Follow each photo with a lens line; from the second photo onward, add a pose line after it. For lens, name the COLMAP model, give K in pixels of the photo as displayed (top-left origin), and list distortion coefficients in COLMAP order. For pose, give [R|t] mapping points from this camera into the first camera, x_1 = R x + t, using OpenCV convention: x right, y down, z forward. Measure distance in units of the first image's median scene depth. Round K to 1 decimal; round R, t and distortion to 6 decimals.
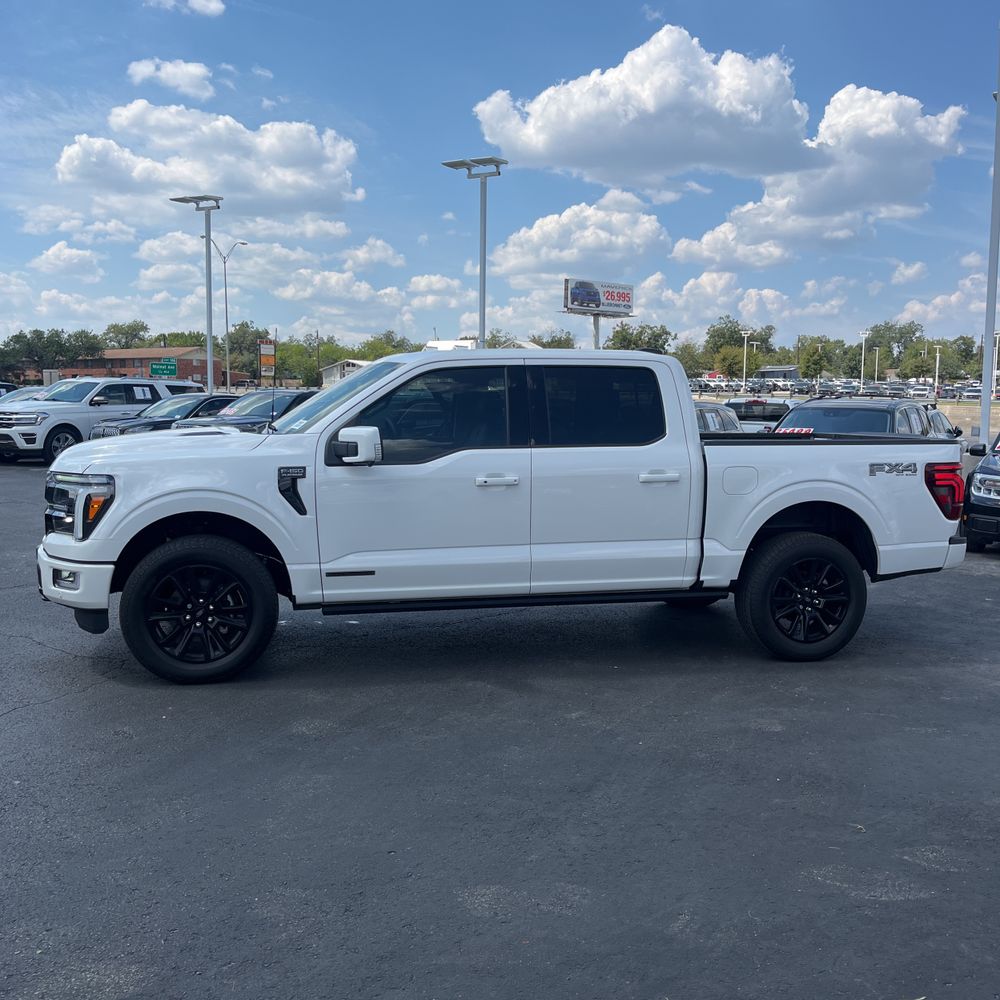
lens RADIAL K [[1021.8, 0, 510.2], [0, 1021.8, 494.3], [0, 0, 1]] dist [0.021150, 0.000000]
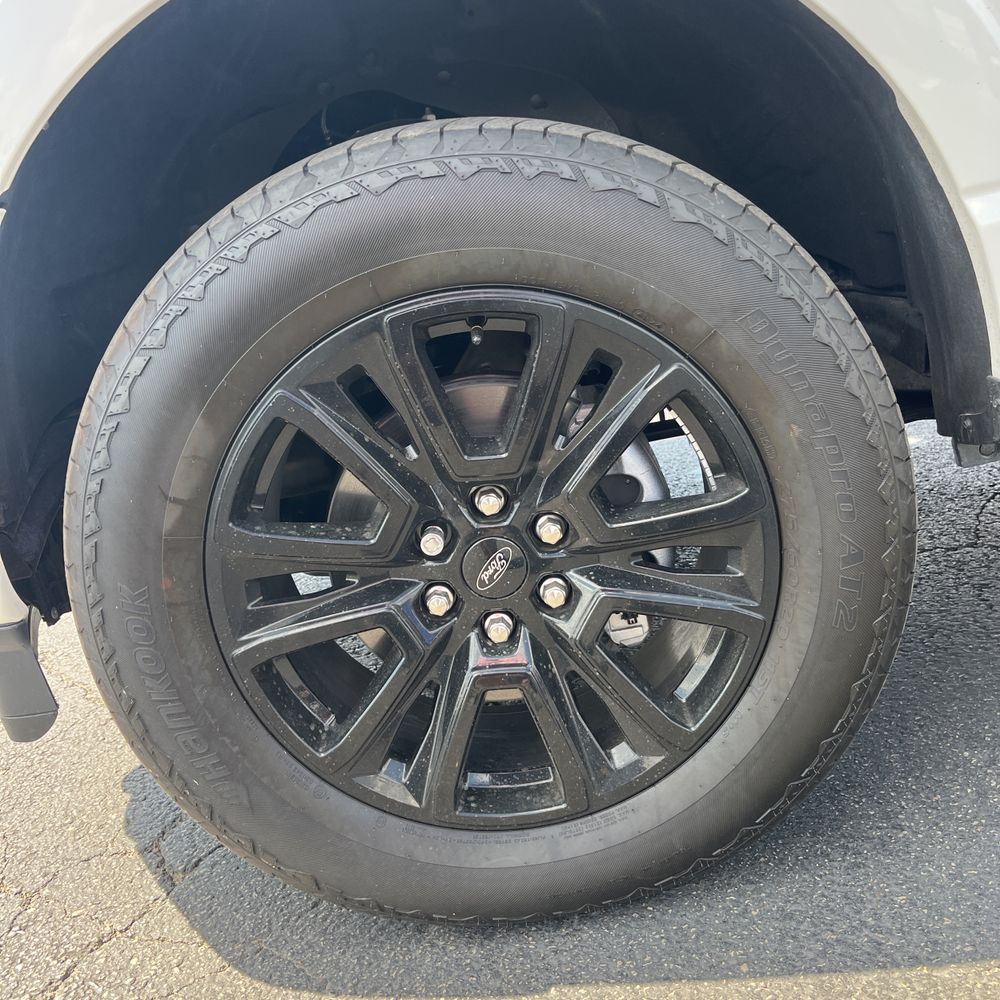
lens RADIAL K [[1021.8, 0, 498.7], [0, 1021.8, 500.7], [0, 0, 1]] dist [0.021150, 0.000000]
pose [[0.954578, -0.138707, -0.263707, -0.216749], [0.194564, 0.960472, 0.199092, 0.058840], [0.225668, -0.241357, 0.943833, 0.713488]]
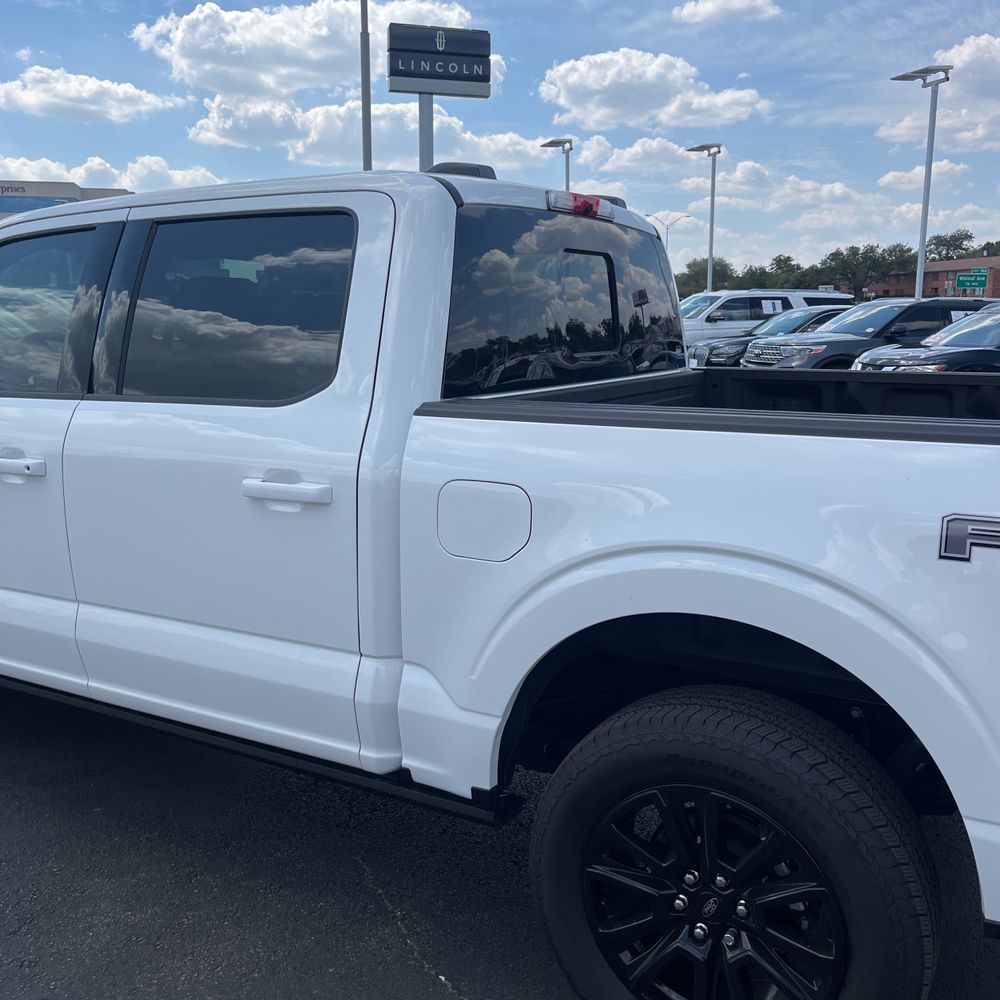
lens RADIAL K [[1021.8, 0, 503.8], [0, 1021.8, 514.1], [0, 0, 1]] dist [0.021150, 0.000000]
pose [[0.715442, 0.122979, -0.687764, 0.450734], [-0.054722, 0.991226, 0.120317, -0.055902], [0.696526, -0.048444, 0.715894, 0.727386]]
